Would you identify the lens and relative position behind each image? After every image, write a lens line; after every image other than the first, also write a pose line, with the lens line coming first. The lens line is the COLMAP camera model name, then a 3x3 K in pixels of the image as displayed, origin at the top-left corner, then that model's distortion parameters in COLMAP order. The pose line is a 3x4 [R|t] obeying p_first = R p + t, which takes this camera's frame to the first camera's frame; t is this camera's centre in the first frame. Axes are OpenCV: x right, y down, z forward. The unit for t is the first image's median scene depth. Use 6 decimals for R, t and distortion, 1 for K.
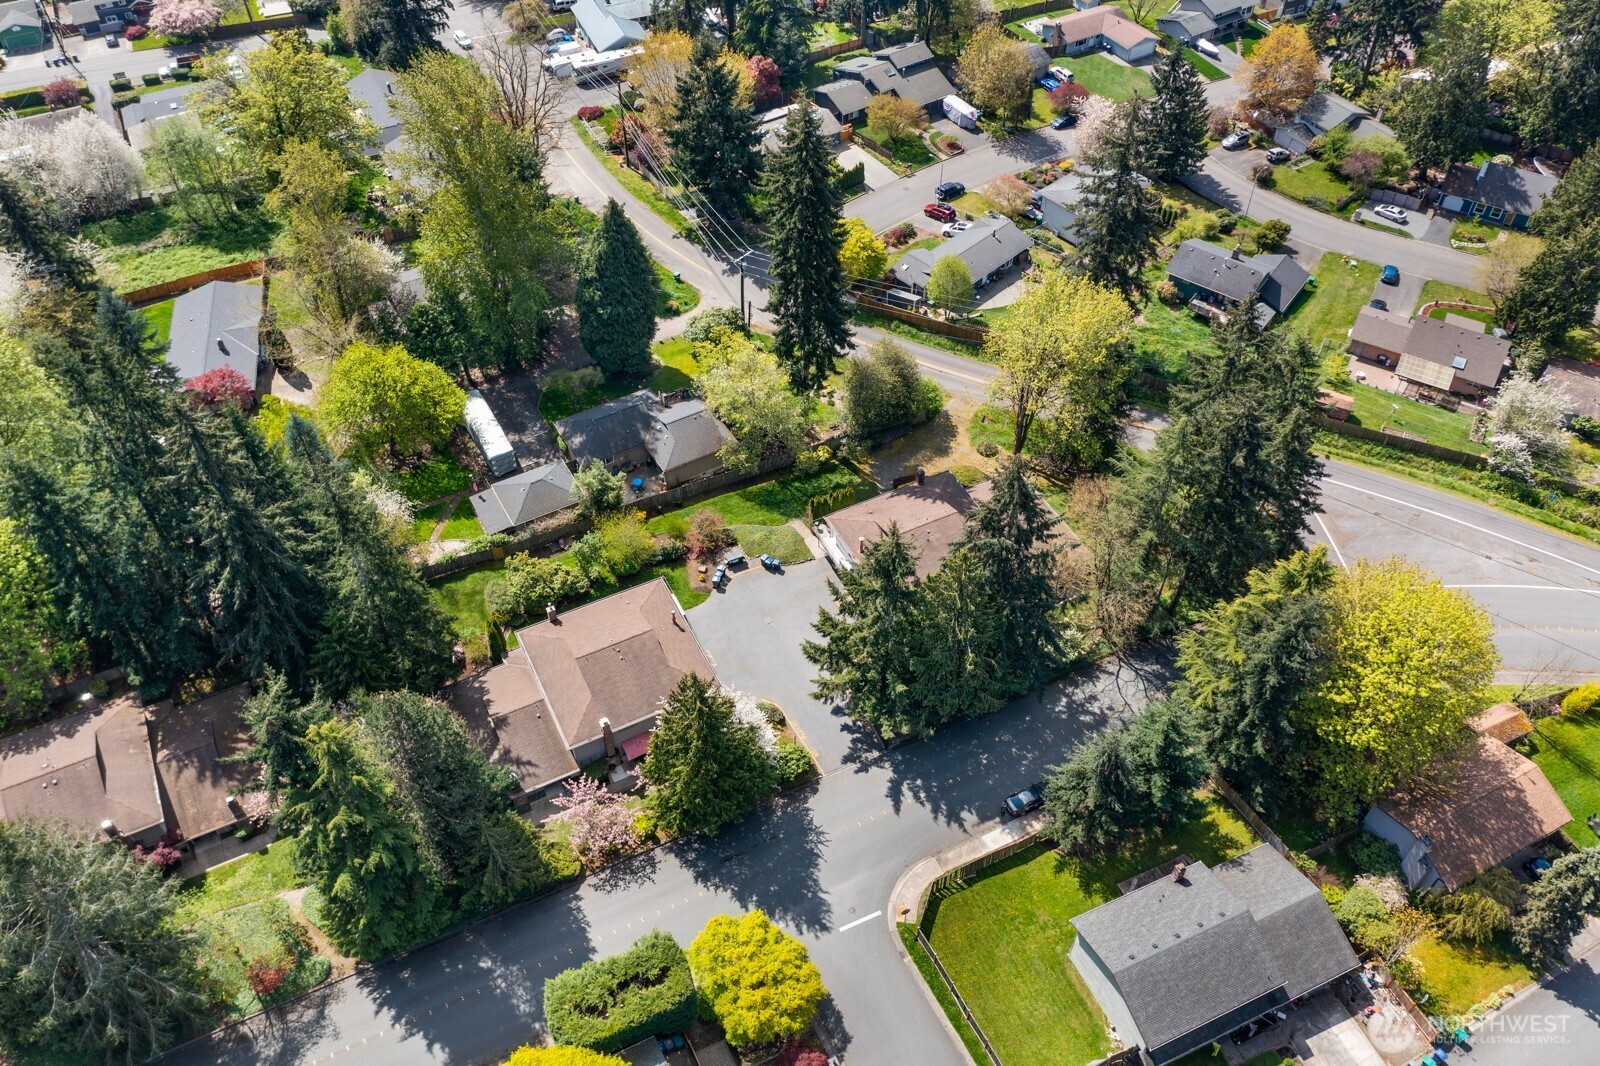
lens RADIAL K [[1215.9, 0, 800.0], [0, 1215.9, 533.0], [0, 0, 1]] dist [-0.023912, 0.001612]
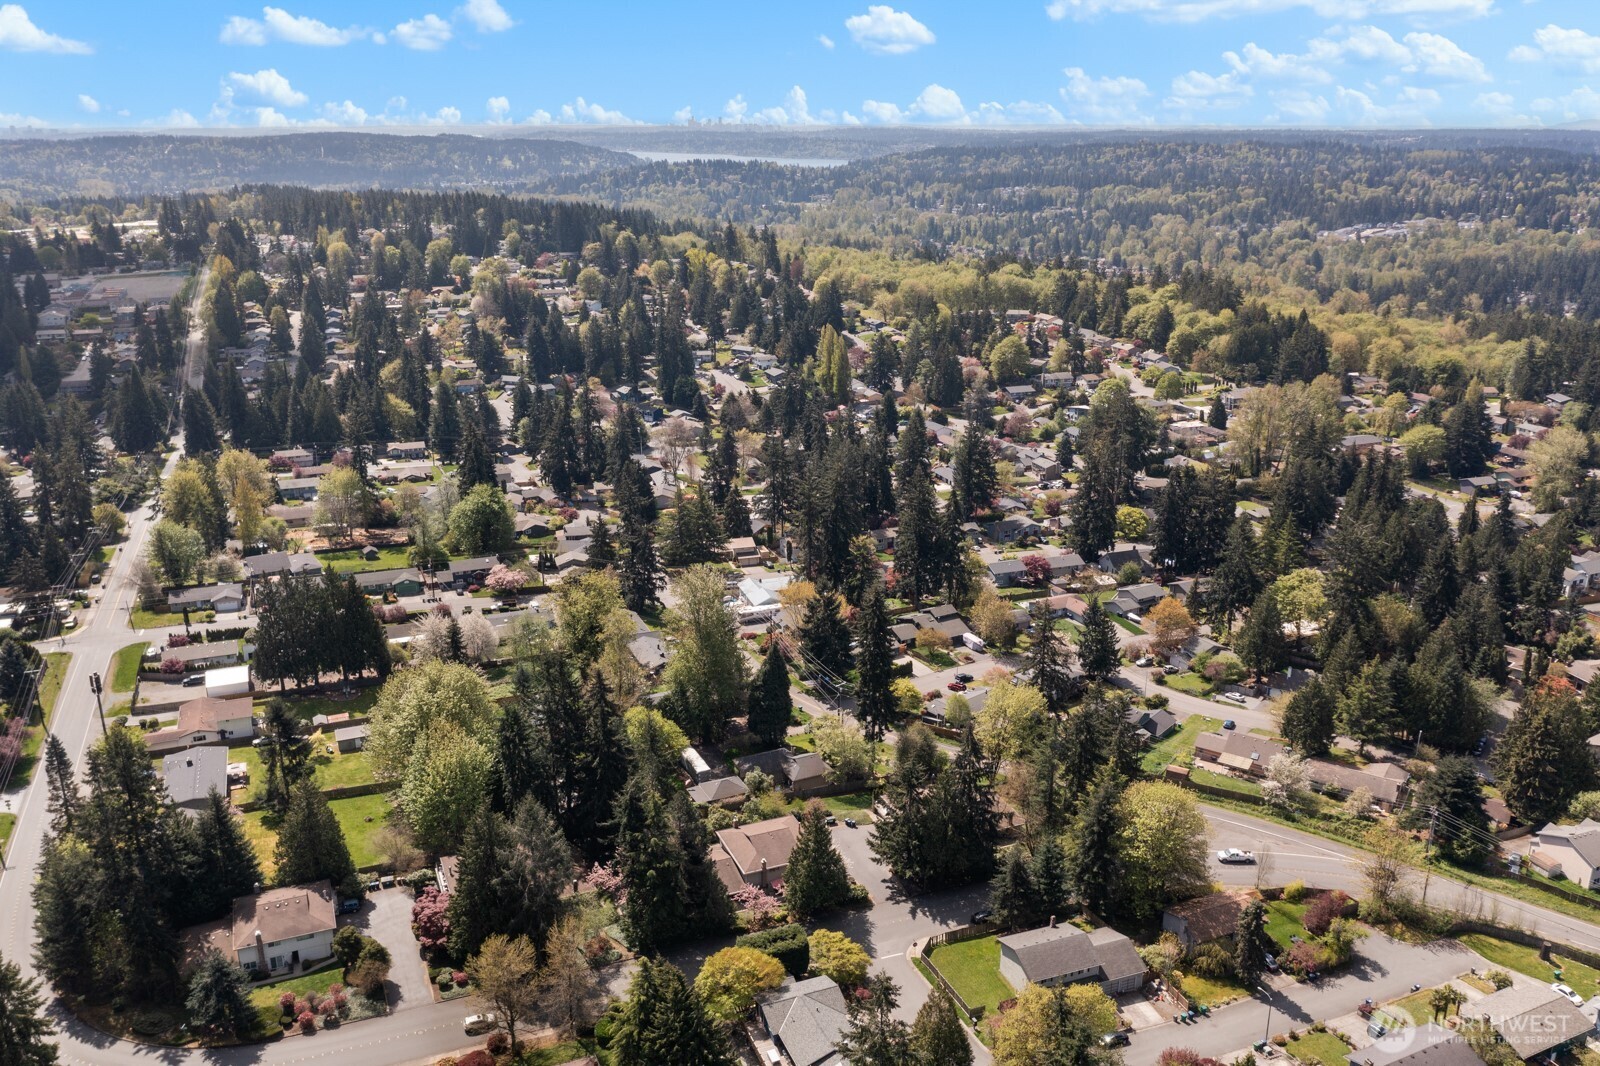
lens RADIAL K [[1215.9, 0, 800.0], [0, 1215.9, 533.0], [0, 0, 1]] dist [-0.023912, 0.001612]
pose [[0.997109, 0.024885, -0.071793, 0.015128], [-0.057420, 0.865585, -0.497460, 0.413078], [0.049763, 0.500144, 0.864511, -0.587184]]
